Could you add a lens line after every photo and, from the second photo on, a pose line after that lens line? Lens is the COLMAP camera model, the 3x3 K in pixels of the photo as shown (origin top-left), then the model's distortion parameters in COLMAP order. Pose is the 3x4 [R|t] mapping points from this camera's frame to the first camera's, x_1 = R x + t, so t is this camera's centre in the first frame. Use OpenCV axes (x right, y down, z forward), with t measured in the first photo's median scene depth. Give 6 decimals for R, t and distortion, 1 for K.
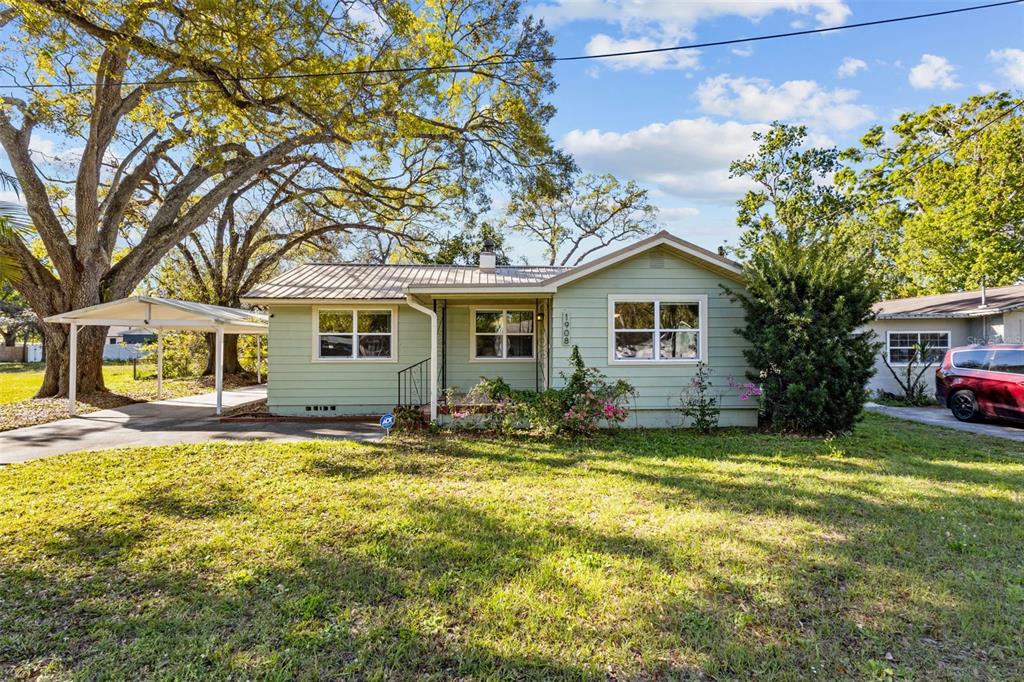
lens RADIAL K [[456.3, 0, 512.0], [0, 456.3, 341.0], [0, 0, 1]] dist [-0.000866, -0.000261]
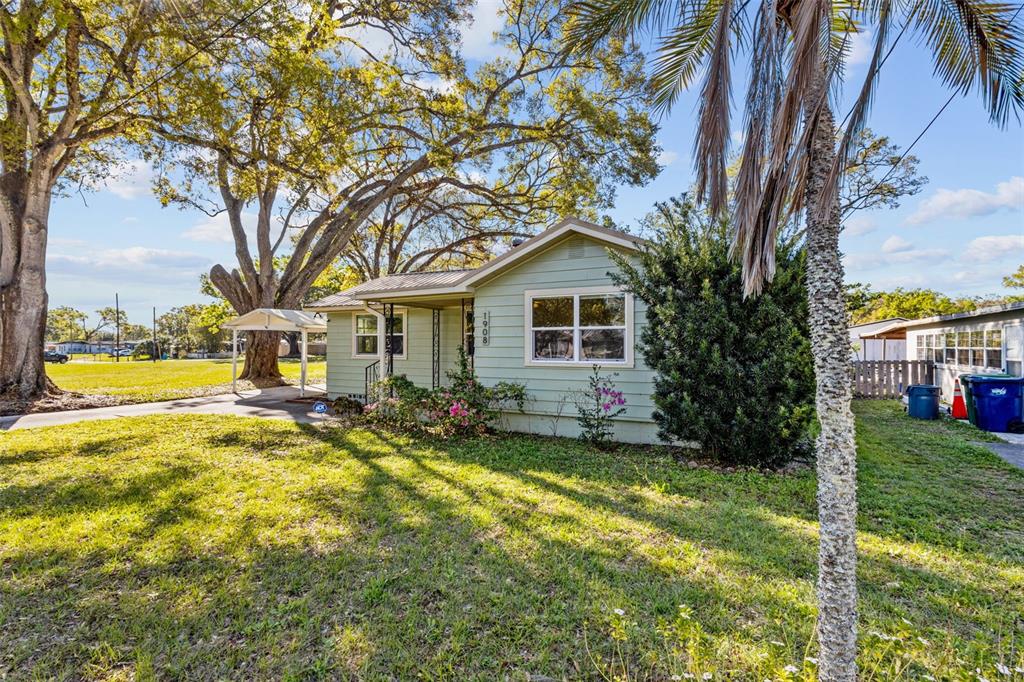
lens RADIAL K [[472.5, 0, 512.0], [0, 472.5, 341.0], [0, 0, 1]] dist [0.003707, -0.000253]
pose [[0.871738, -0.001214, -0.489972, 0.657307], [0.000877, 0.999999, -0.000918, 0.002395], [0.489972, 0.000370, 0.871738, 0.134699]]
